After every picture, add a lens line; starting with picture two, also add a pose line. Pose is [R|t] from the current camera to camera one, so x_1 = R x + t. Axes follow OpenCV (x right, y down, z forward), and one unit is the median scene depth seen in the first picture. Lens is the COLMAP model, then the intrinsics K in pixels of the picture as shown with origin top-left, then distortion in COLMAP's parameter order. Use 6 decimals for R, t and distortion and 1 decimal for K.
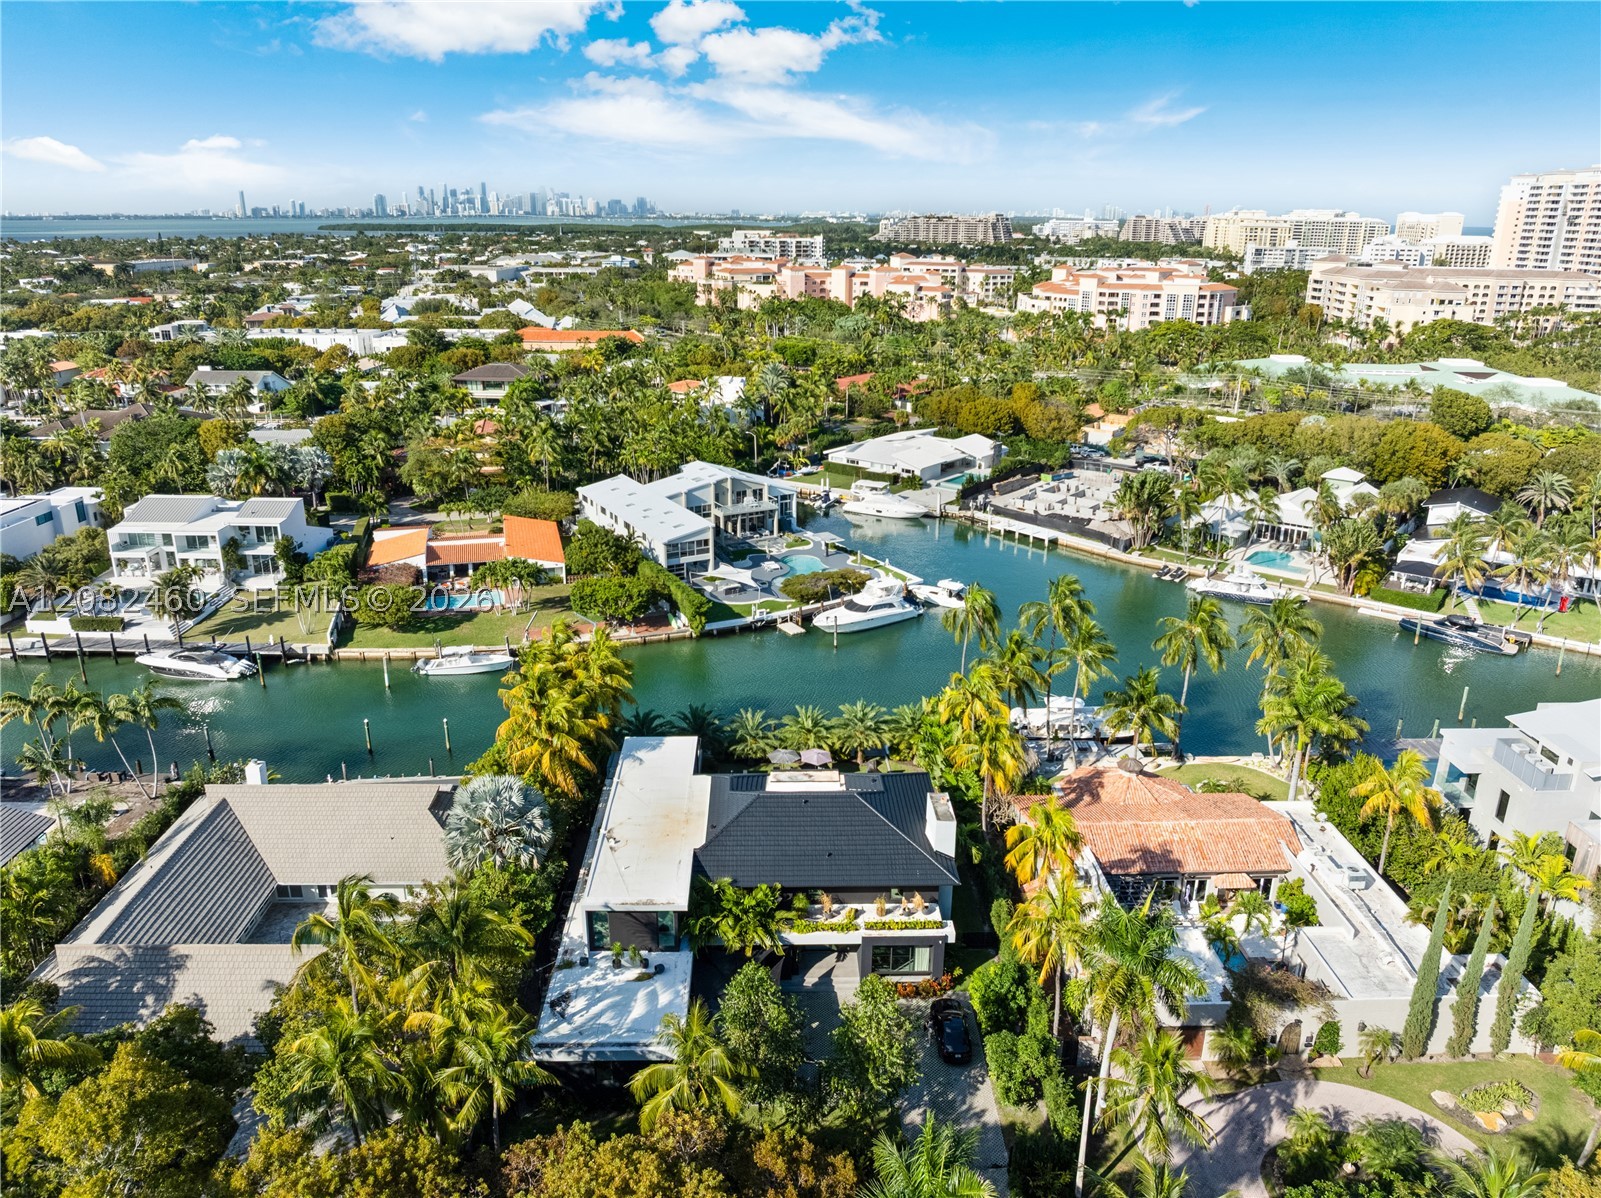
lens RADIAL K [[1130.1, 0, 795.6], [0, 1130.1, 596.2], [0, 0, 1]] dist [-0.038654, 0.002216]
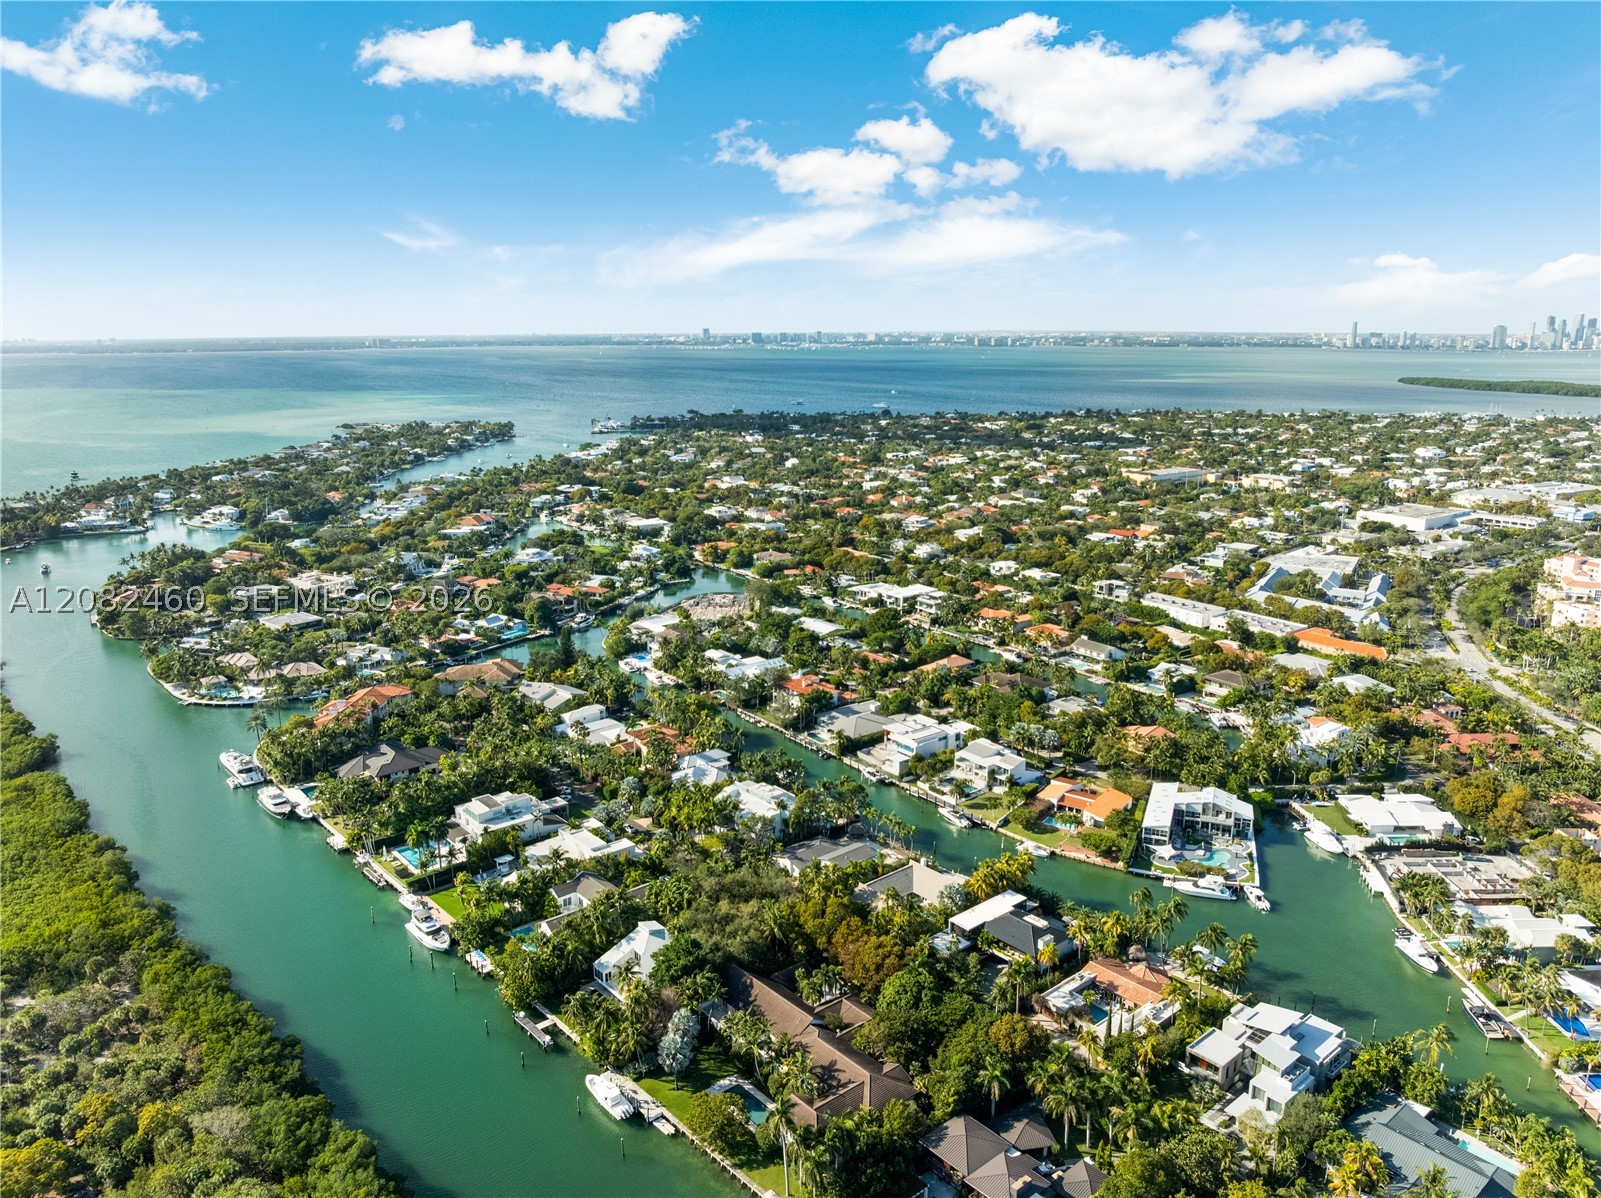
lens RADIAL K [[1130.1, 0, 795.6], [0, 1130.1, 596.2], [0, 0, 1]] dist [-0.038654, 0.002216]
pose [[0.622387, 0.170182, -0.763985, 1.124185], [-0.245239, 0.969328, 0.016137, -0.372923], [0.743299, 0.177315, 0.645032, -1.064420]]
